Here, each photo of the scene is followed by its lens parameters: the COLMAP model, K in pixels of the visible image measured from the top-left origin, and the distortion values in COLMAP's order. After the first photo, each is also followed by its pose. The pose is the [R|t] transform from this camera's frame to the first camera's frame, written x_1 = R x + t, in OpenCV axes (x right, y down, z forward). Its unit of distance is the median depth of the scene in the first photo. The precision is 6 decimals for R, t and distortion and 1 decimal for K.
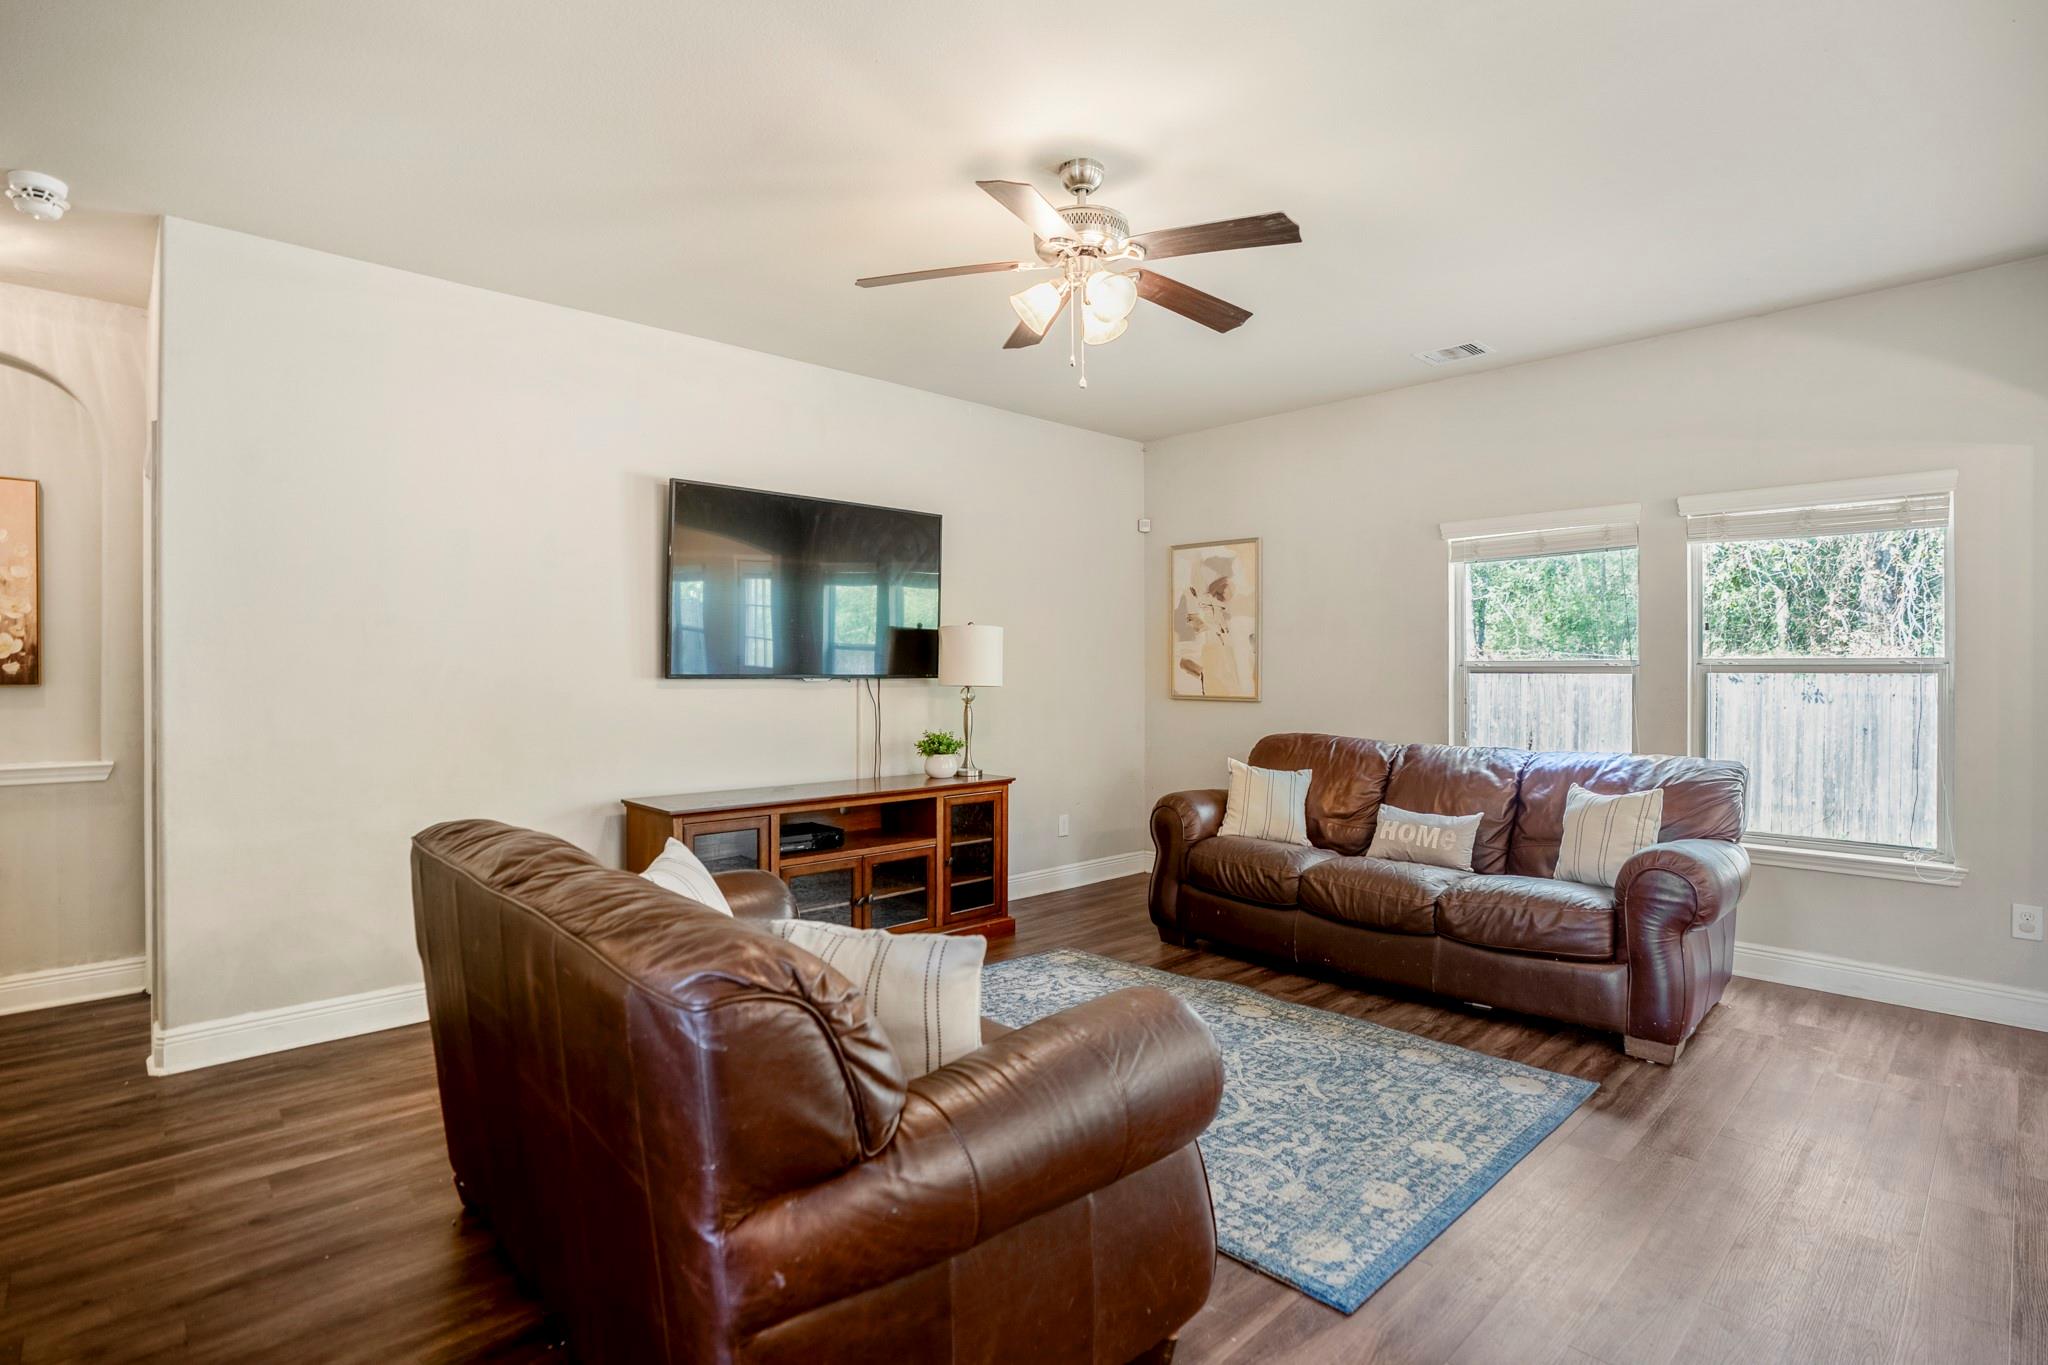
lens RADIAL K [[1009.6, 0, 1049.5], [0, 1009.6, 671.2], [0, 0, 1]] dist [-0.014394, 0.002813]
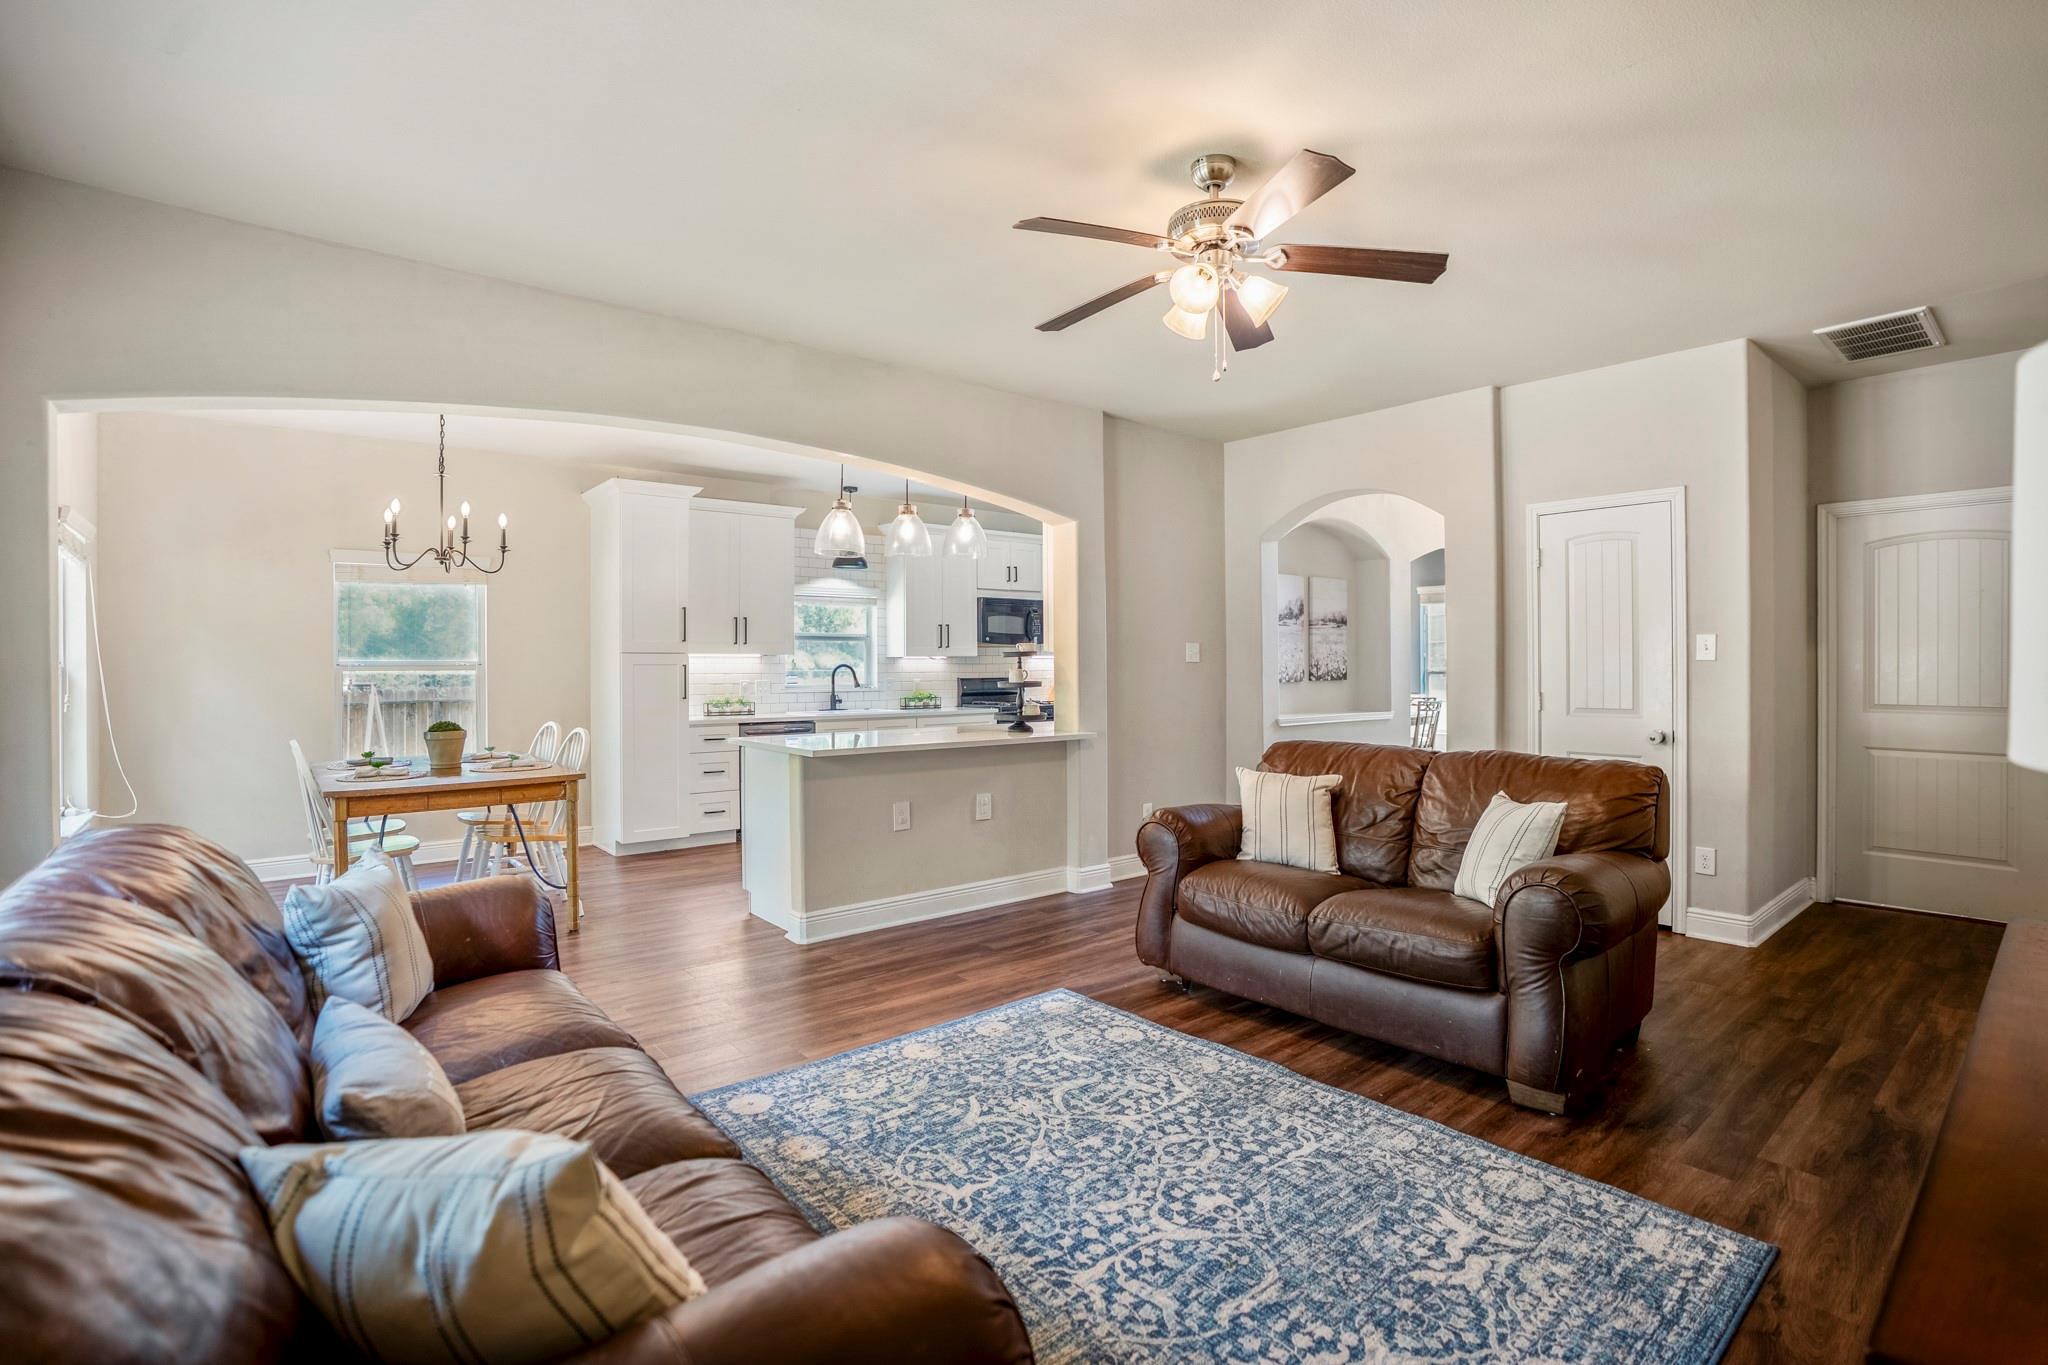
lens RADIAL K [[956.5, 0, 1030.7], [0, 956.5, 663.0], [0, 0, 1]] dist [-0.058711, 0.019640]
pose [[-0.997173, 0.005892, 0.074909, 0.107398], [0.005961, 0.999982, 0.000706, -0.000382], [-0.074903, 0.001151, -0.997190, 1.419944]]
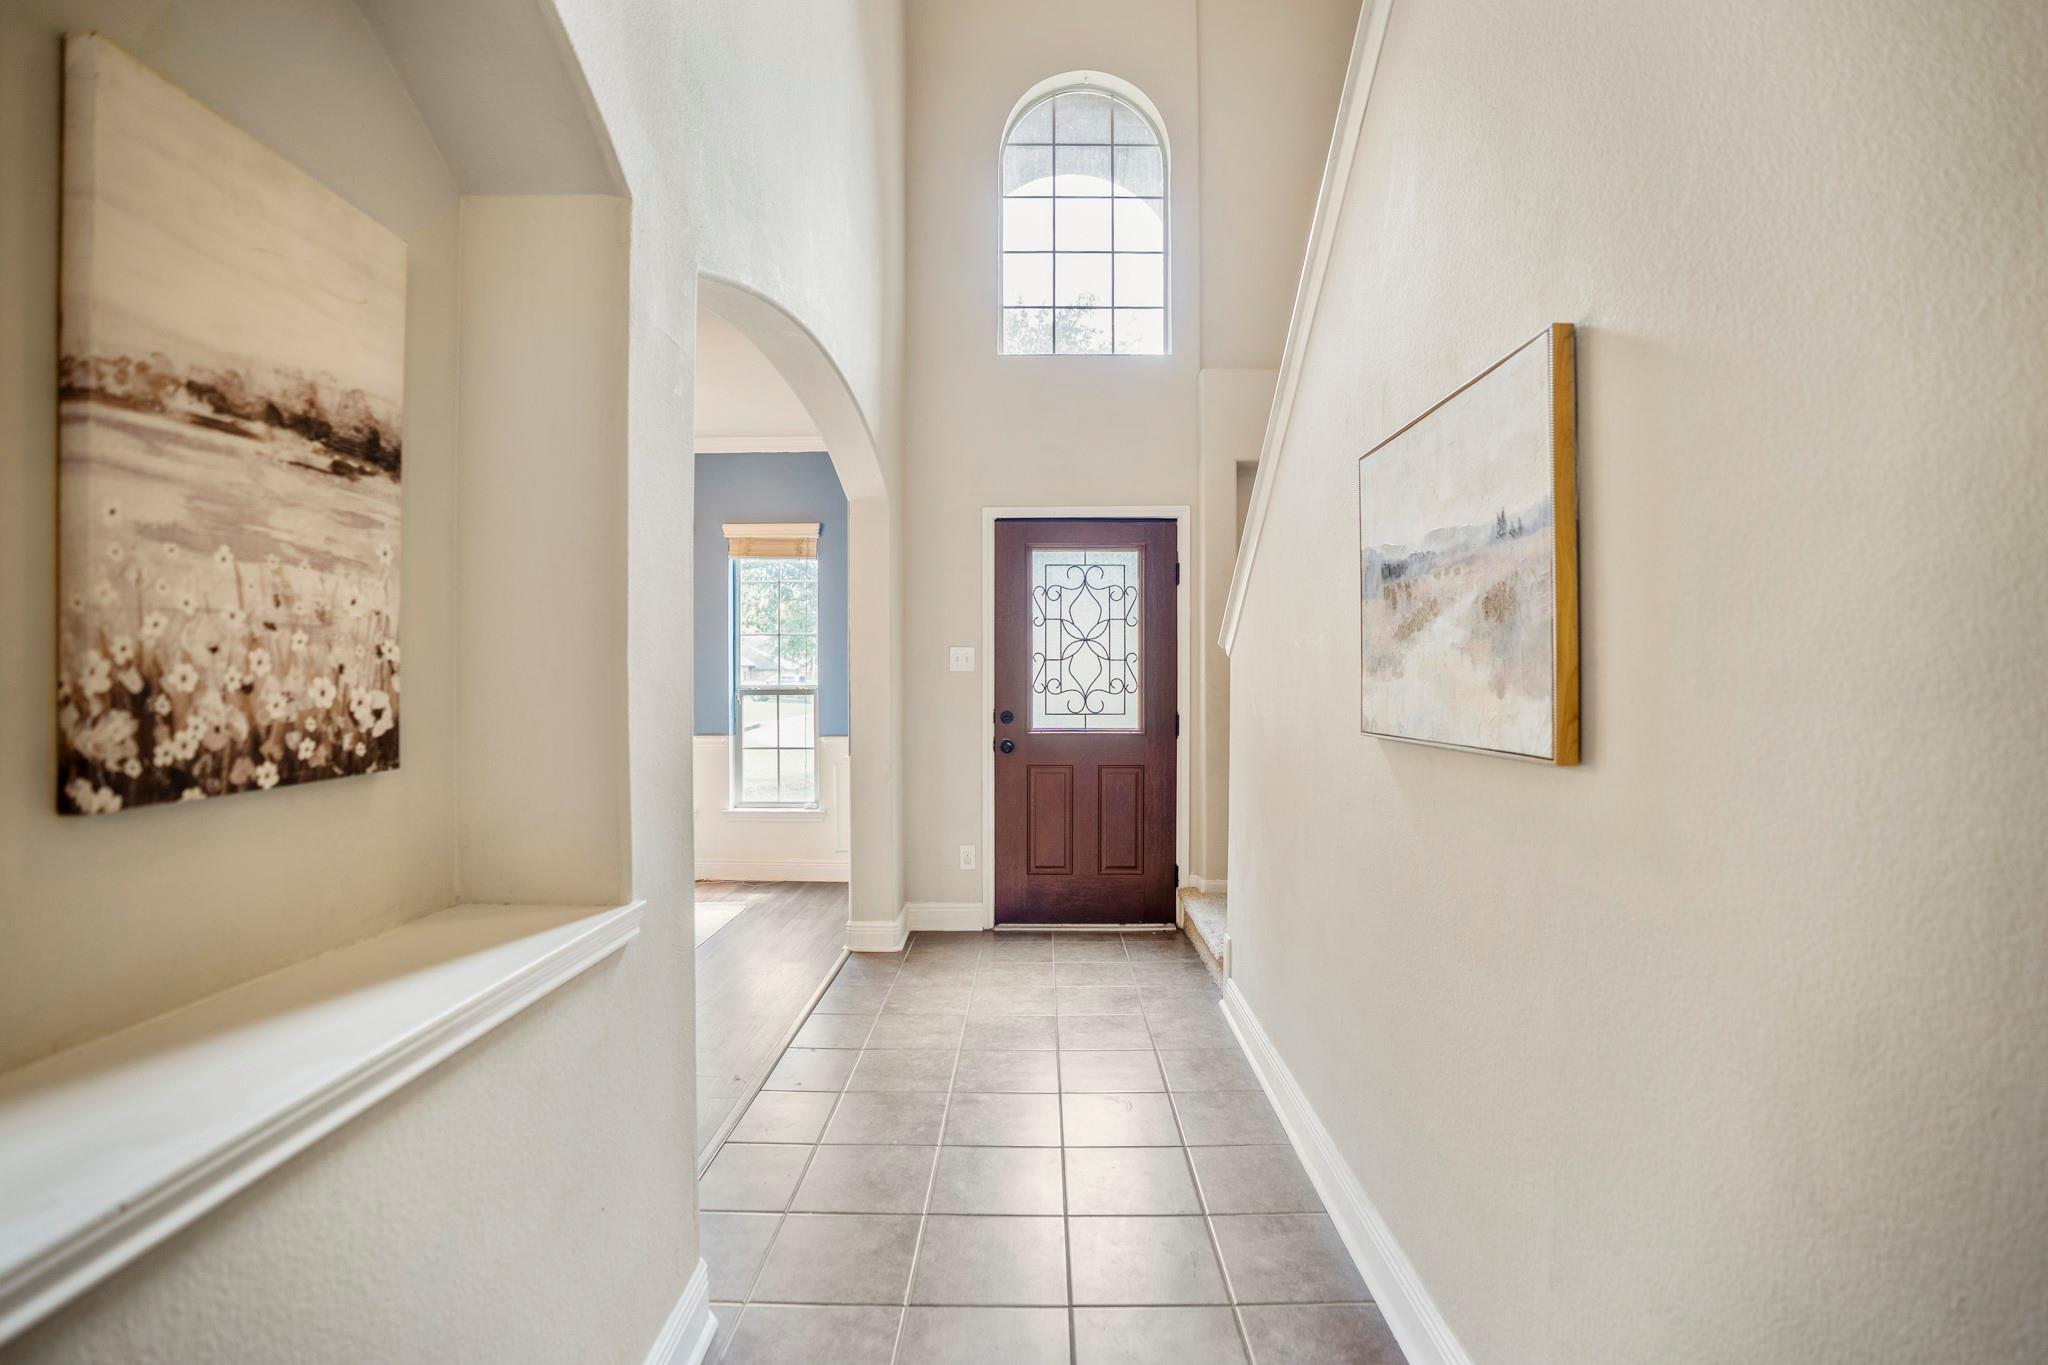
lens RADIAL K [[956.5, 0, 1034.6], [0, 956.5, 680.0], [0, 0, 1]] dist [-0.058711, 0.019640]
pose [[-0.708248, 0.004372, -0.705950, -0.281501], [-0.004283, 0.999936, 0.010489, 0.000663], [0.705951, 0.010452, -0.708184, -0.028775]]
